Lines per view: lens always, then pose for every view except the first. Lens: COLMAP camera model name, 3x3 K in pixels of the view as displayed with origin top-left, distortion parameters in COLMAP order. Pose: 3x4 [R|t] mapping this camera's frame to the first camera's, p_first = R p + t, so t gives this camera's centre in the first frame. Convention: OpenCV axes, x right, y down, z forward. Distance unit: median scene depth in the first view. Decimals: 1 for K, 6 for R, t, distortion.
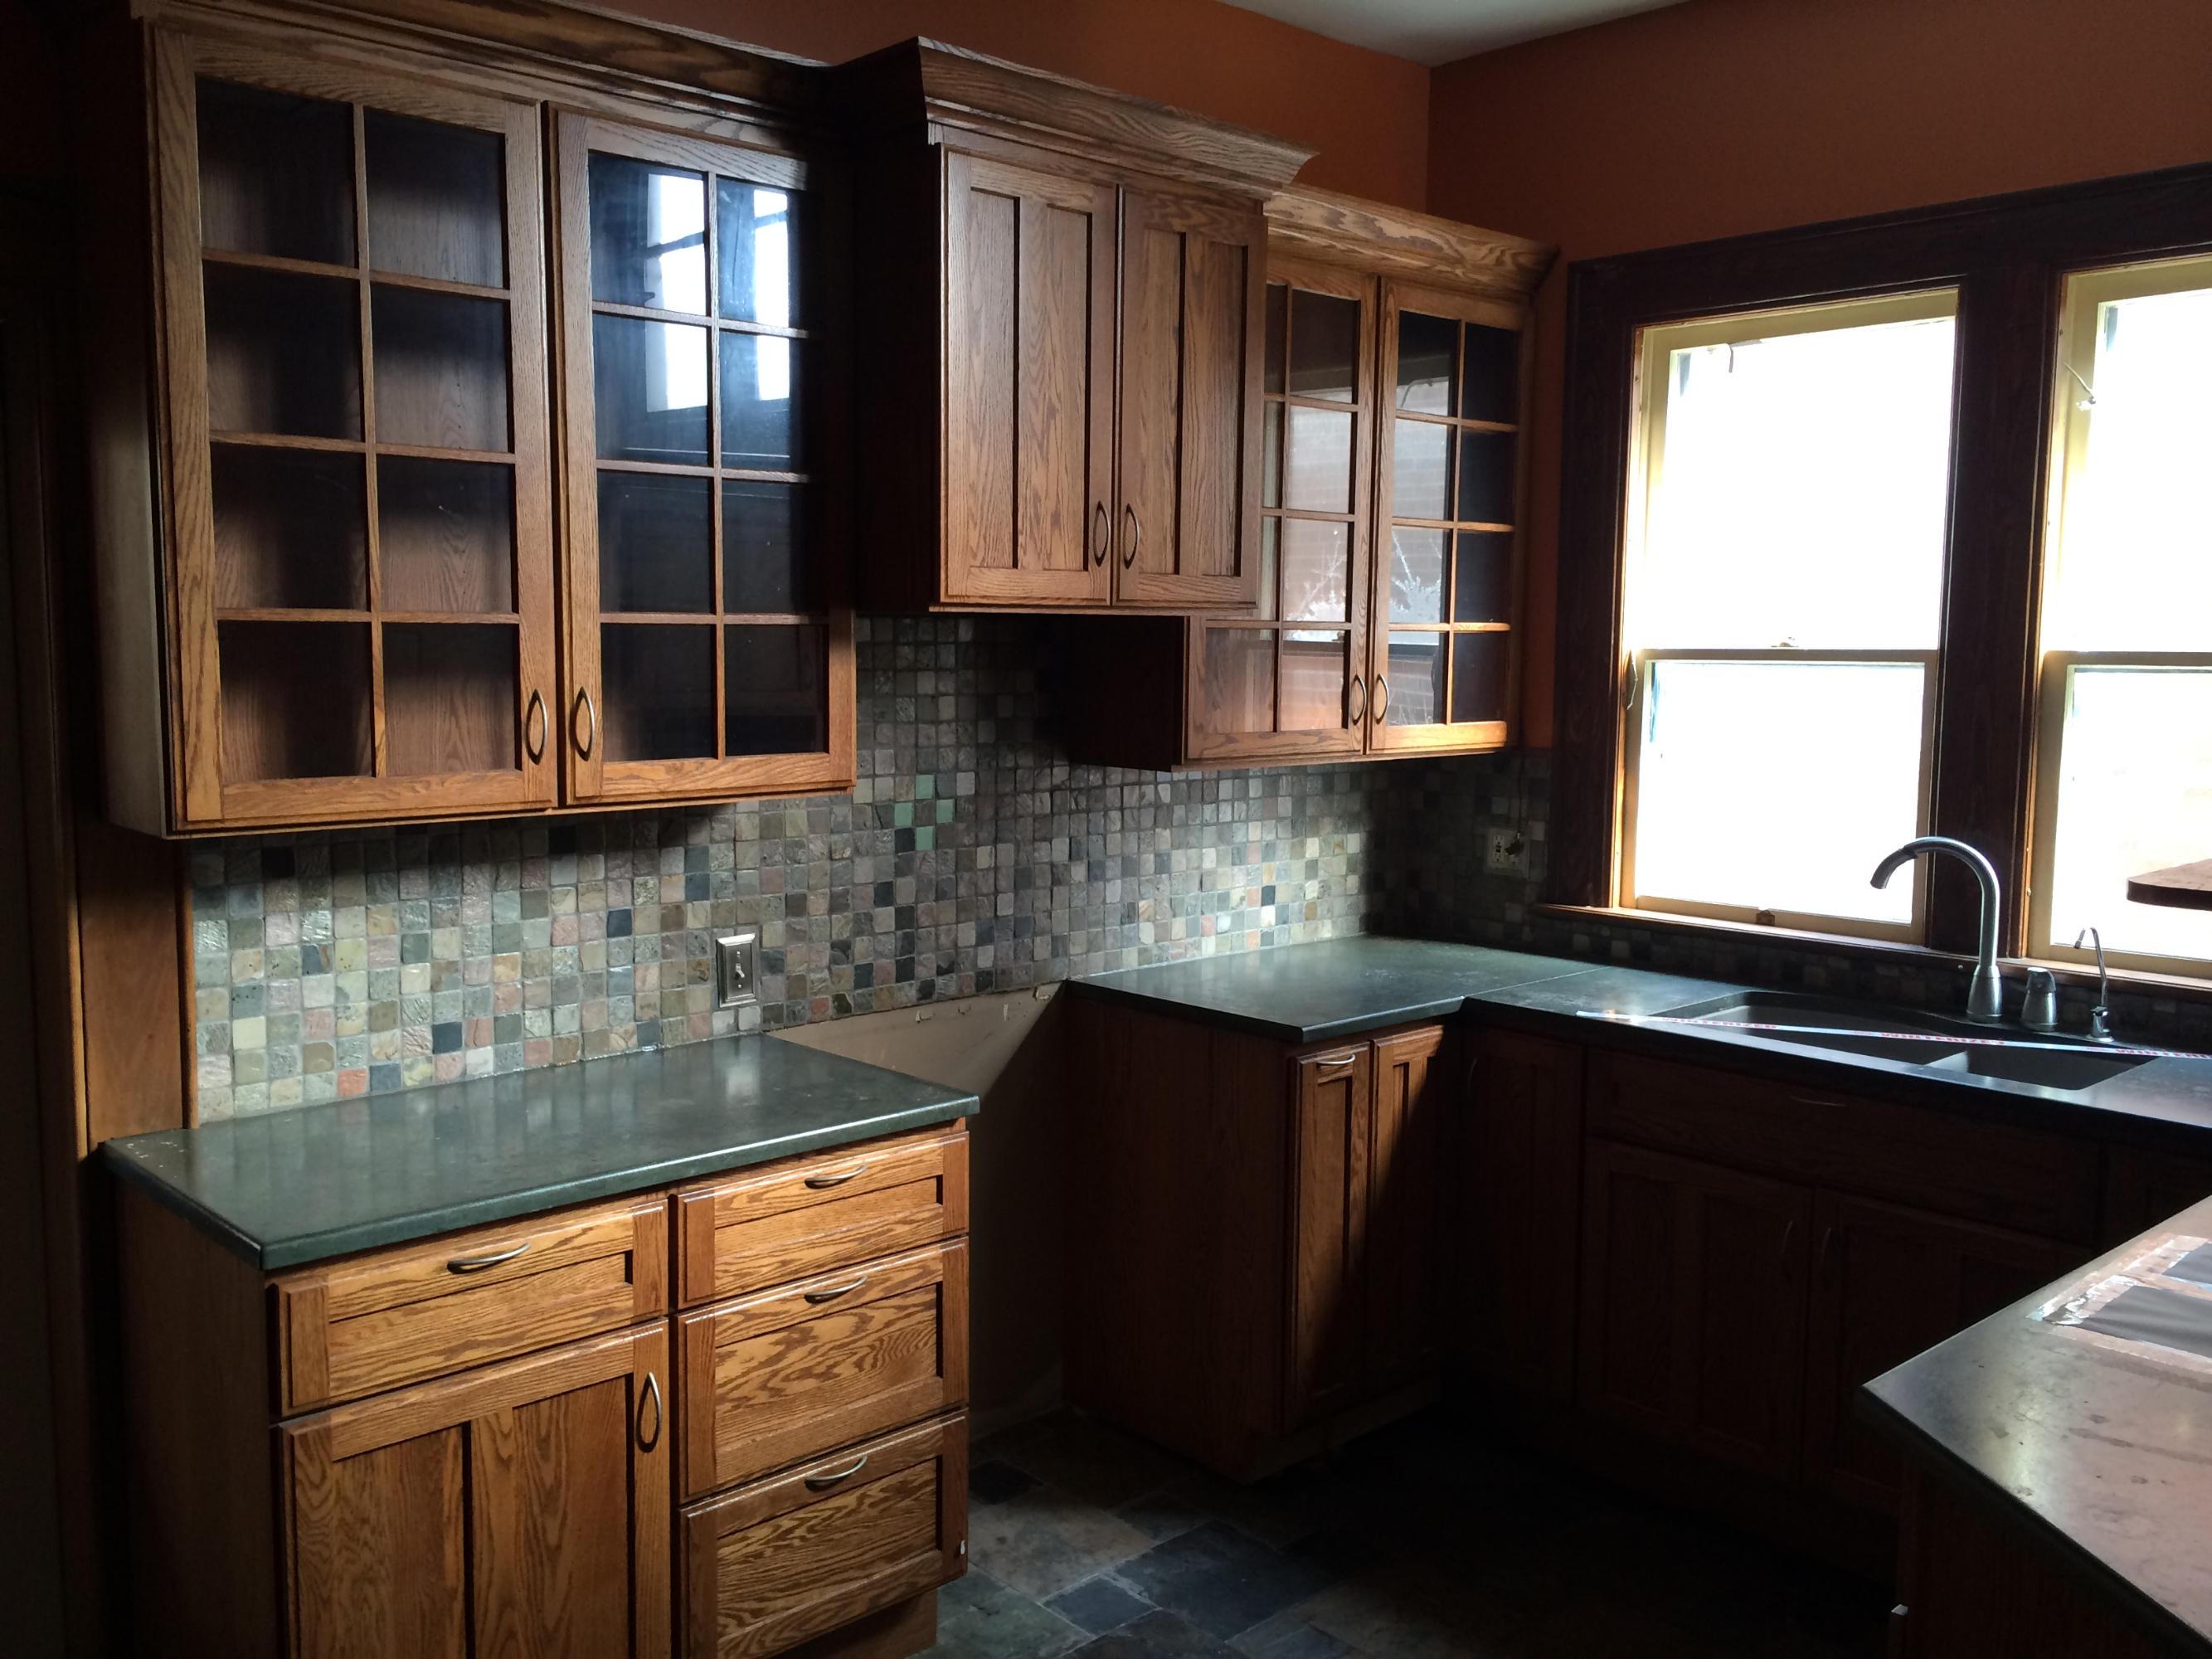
lens RADIAL K [[1894.5, 0, 1095.6], [0, 1894.5, 828.3], [0, 0, 1]] dist [0.085036, -0.084575]
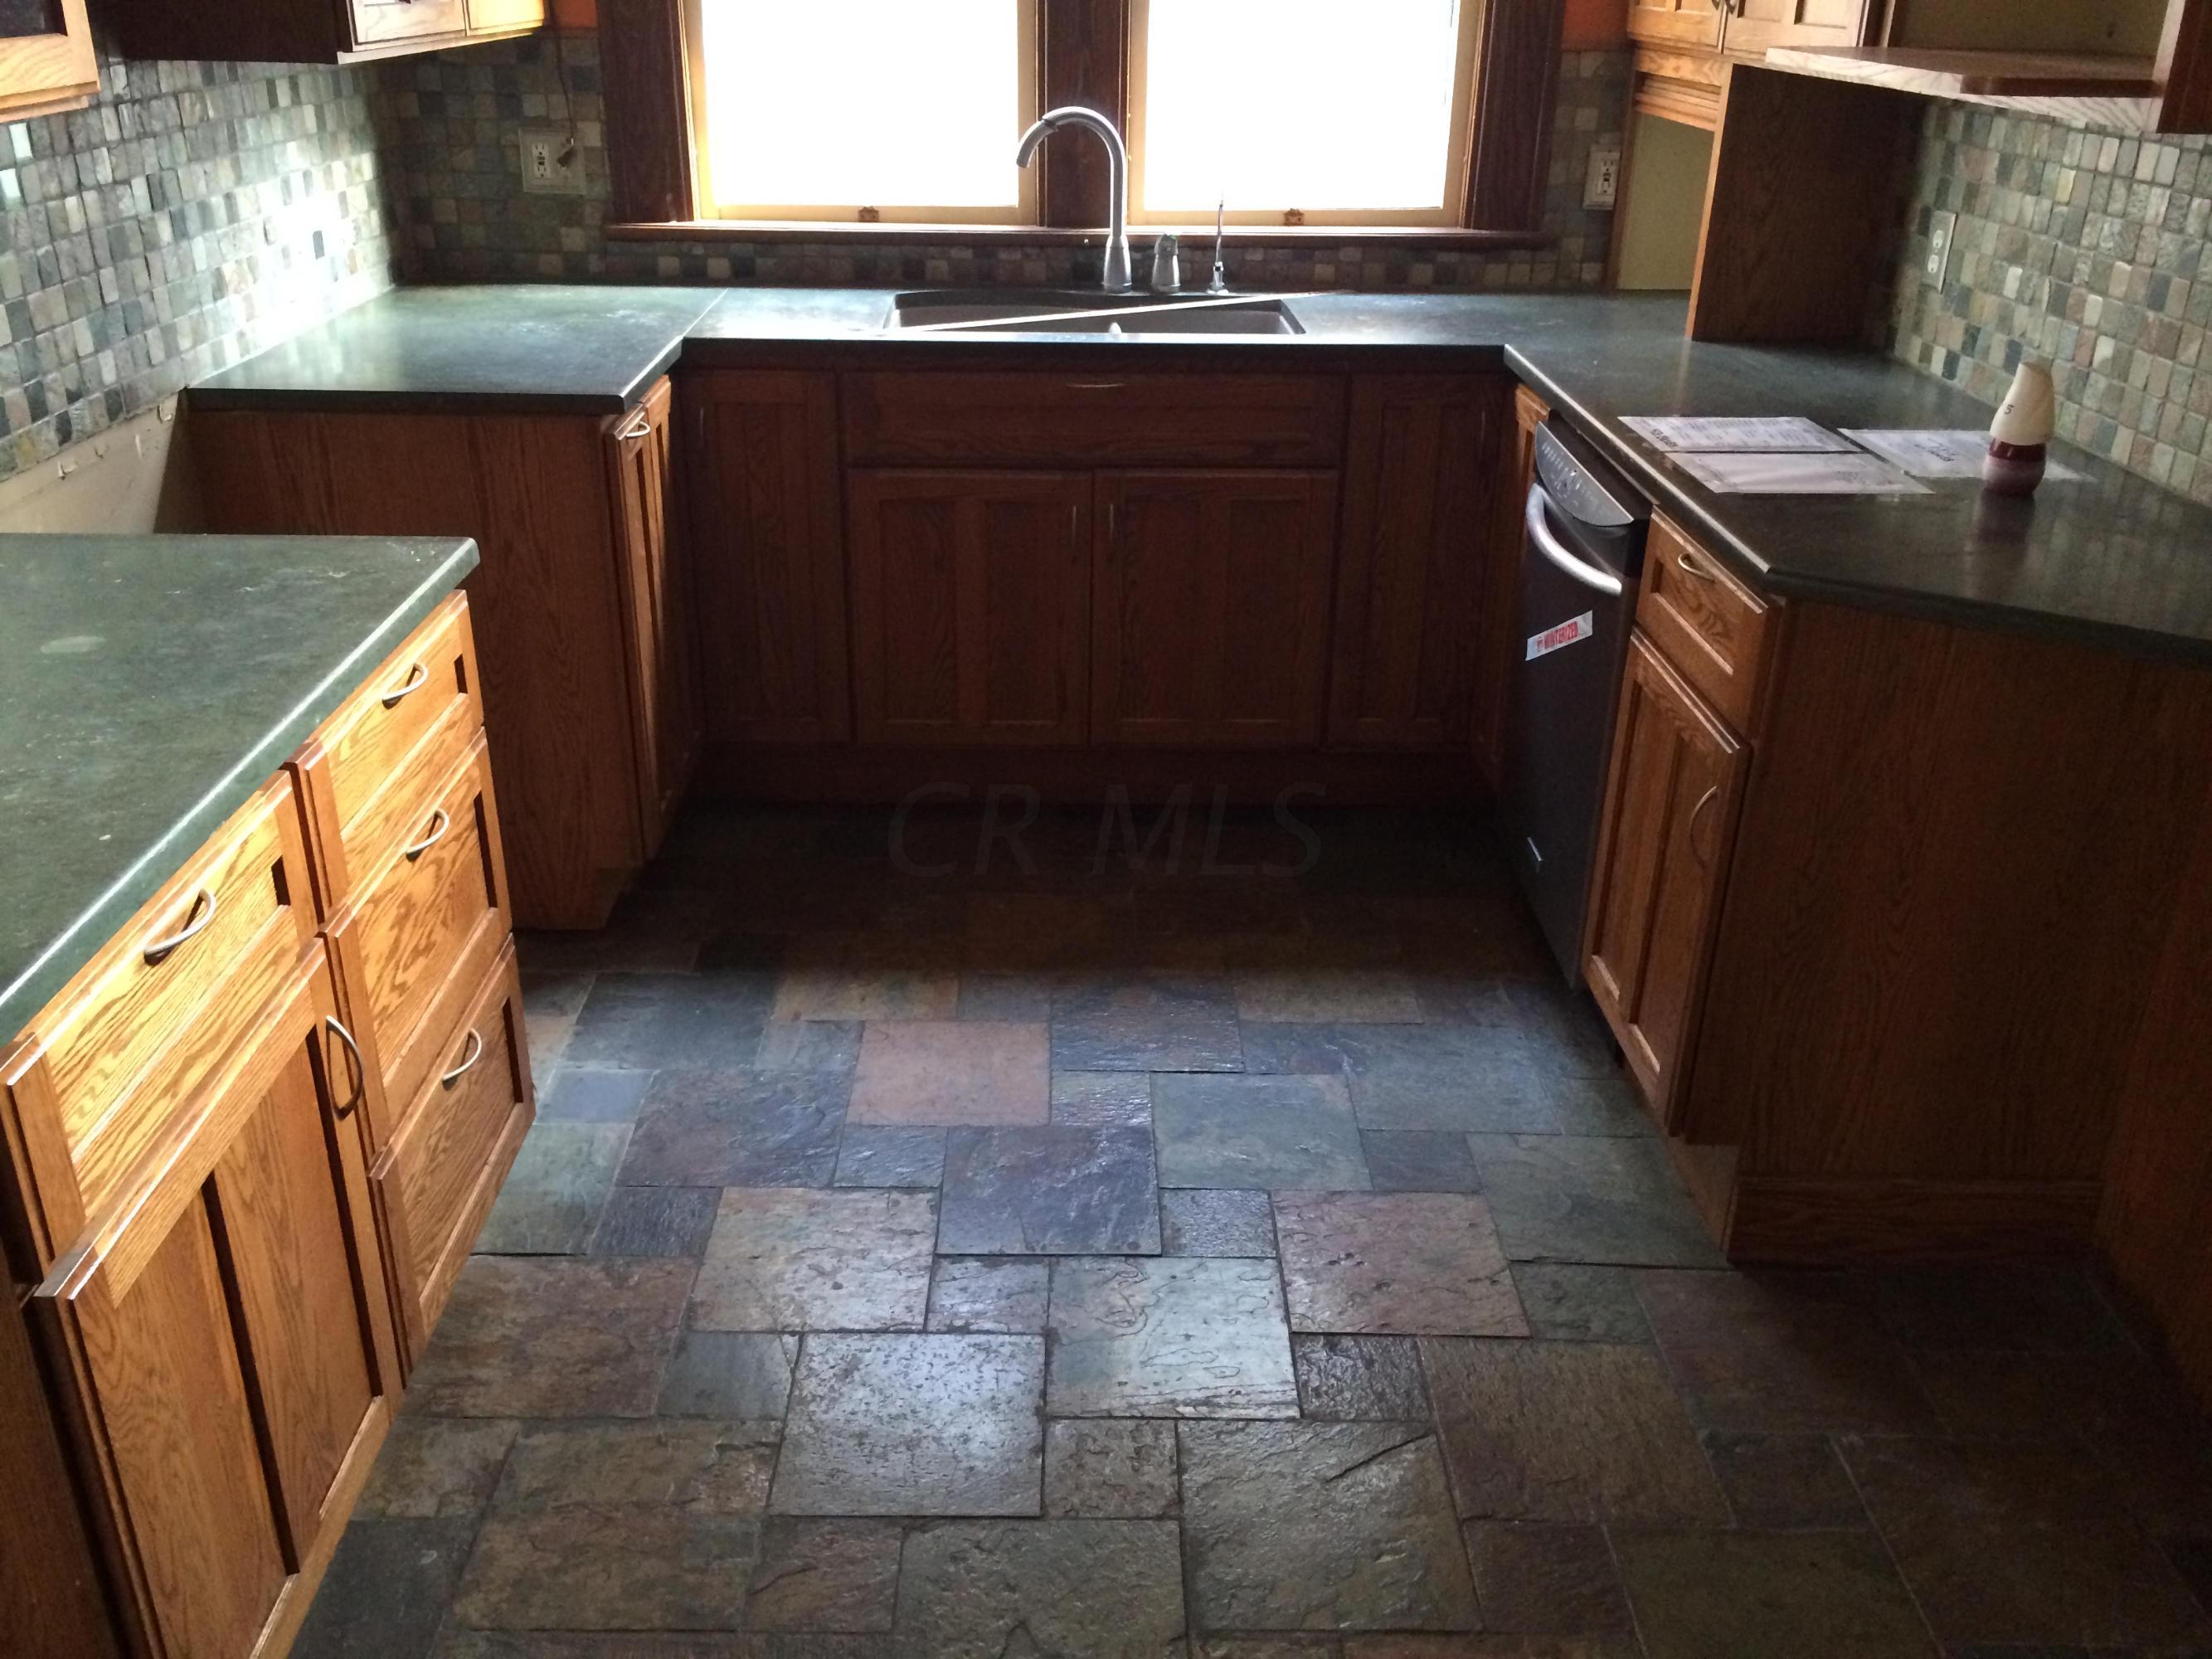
lens RADIAL K [[1894.5, 0, 1095.6], [0, 1894.5, 828.3], [0, 0, 1]] dist [0.085036, -0.084575]
pose [[0.667676, -0.309944, 0.676863, -0.324254], [0.069179, 0.931107, 0.358125, -0.001857], [-0.741231, -0.192287, 0.643120, 0.245812]]
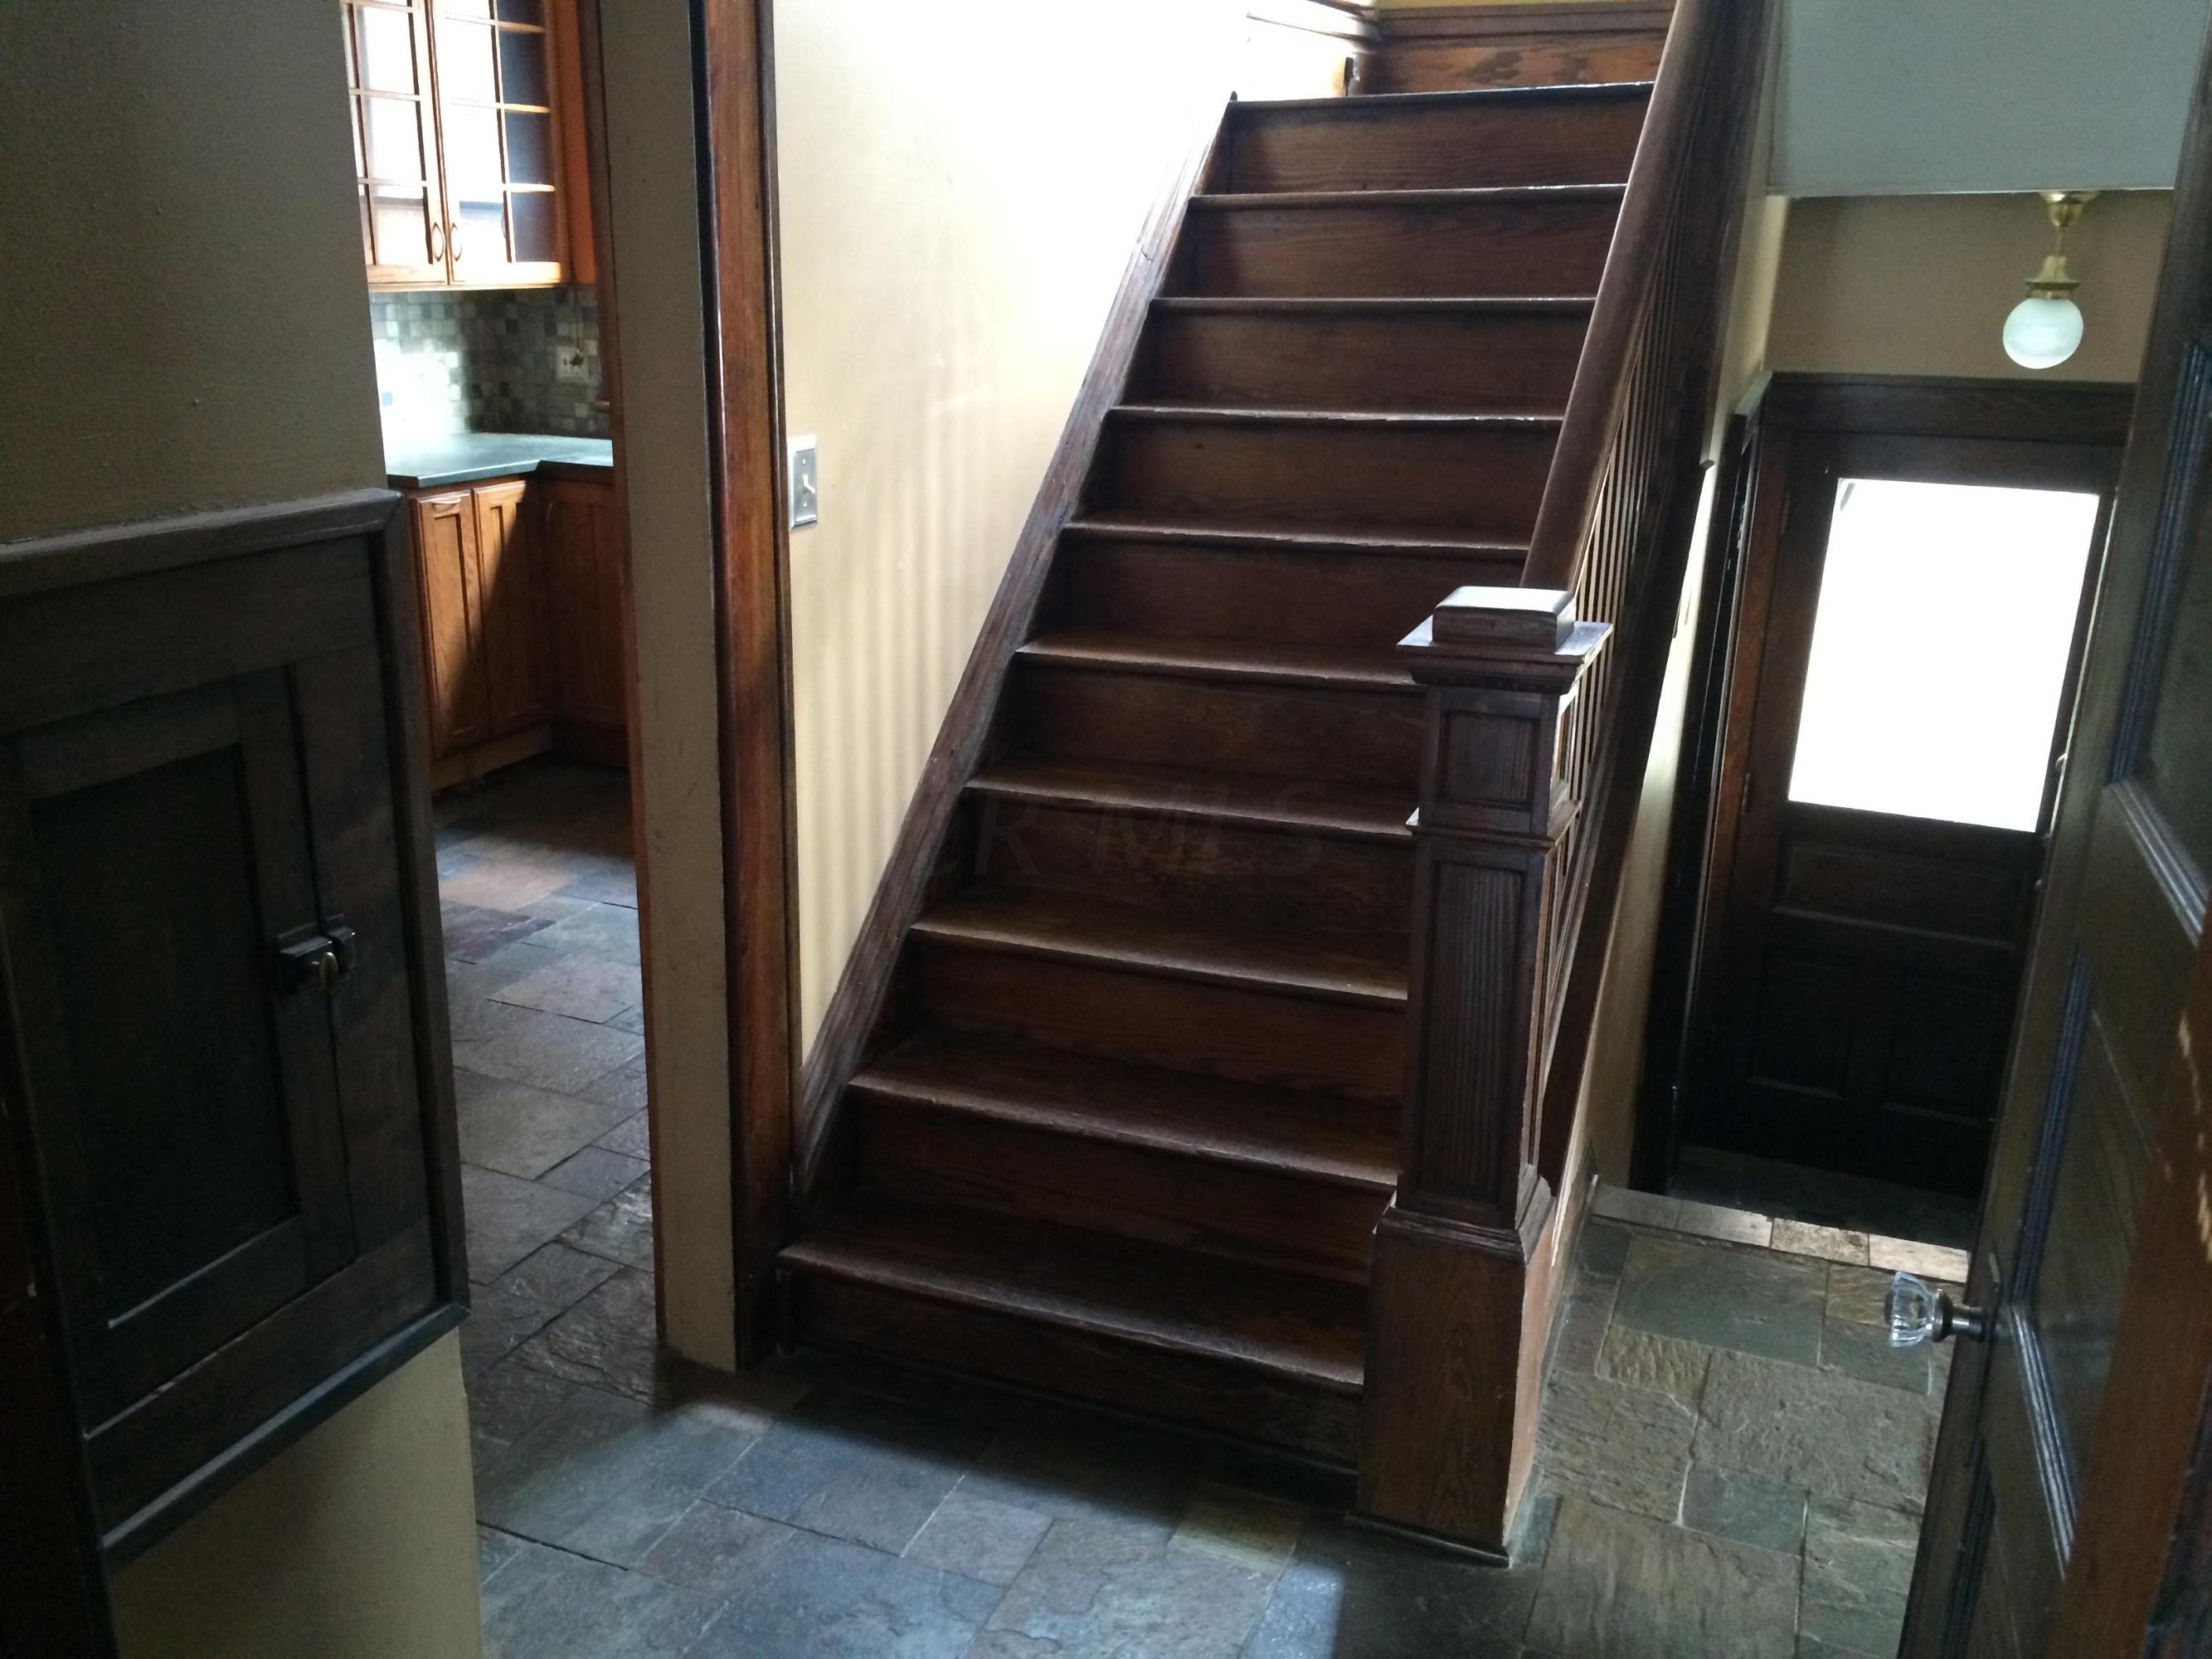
lens RADIAL K [[1894.5, 0, 1095.6], [0, 1894.5, 828.3], [0, 0, 1]] dist [0.085036, -0.084575]
pose [[0.910234, -0.115600, 0.397631, -0.027751], [0.030749, 0.976461, 0.213490, 0.062436], [-0.412950, -0.182099, 0.892363, -0.487844]]
